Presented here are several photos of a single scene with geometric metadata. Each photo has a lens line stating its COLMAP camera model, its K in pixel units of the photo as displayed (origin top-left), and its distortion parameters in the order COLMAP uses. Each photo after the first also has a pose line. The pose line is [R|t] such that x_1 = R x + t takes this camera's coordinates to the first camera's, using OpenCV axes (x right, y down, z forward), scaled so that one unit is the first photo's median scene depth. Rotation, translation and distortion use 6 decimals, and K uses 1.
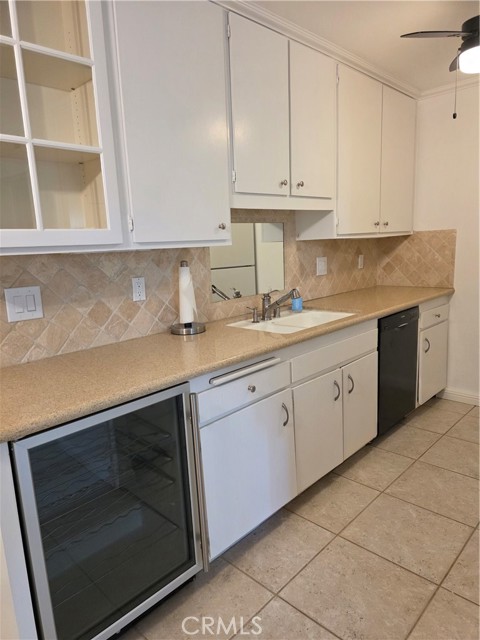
lens RADIAL K [[430.2, 0, 233.5], [0, 430.2, 323.9], [0, 0, 1]] dist [0.034678, -0.036185]
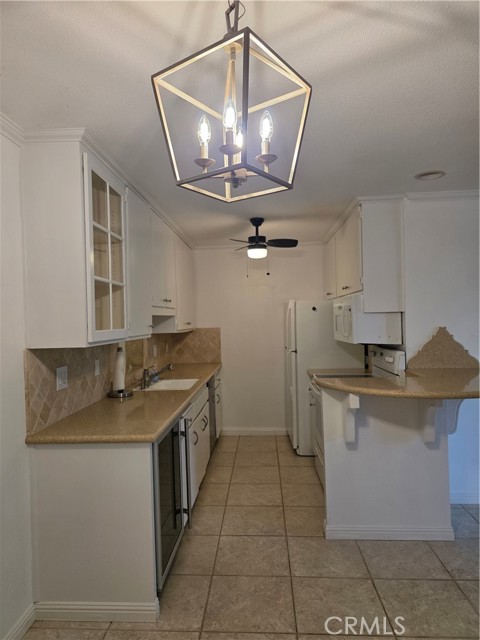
lens RADIAL K [[430.2, 0, 236.0], [0, 430.2, 319.0], [0, 0, 1]] dist [0.034678, -0.036185]
pose [[0.757068, 0.024600, 0.652873, -0.728290], [0.116586, 0.978165, -0.172049, 0.057347], [-0.642850, 0.206369, 0.737669, -0.364687]]
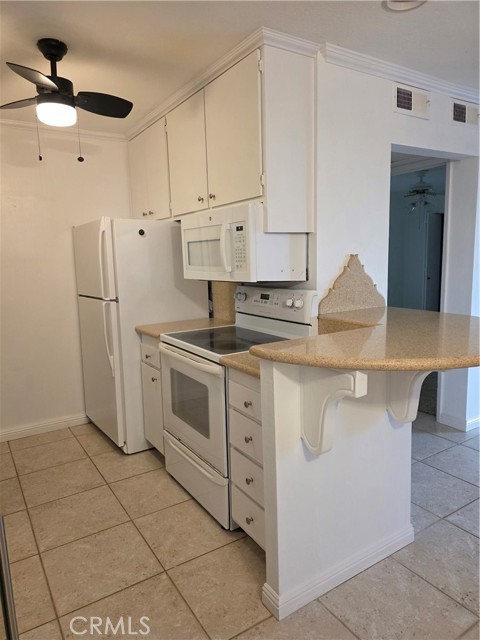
lens RADIAL K [[430.2, 0, 239.9], [0, 430.2, 317.4], [0, 0, 1]] dist [0.034678, -0.036185]
pose [[0.227867, -0.098405, 0.968707, -0.370339], [0.203466, 0.977729, 0.051460, -0.045260], [-0.952196, 0.185373, 0.242814, 0.300614]]
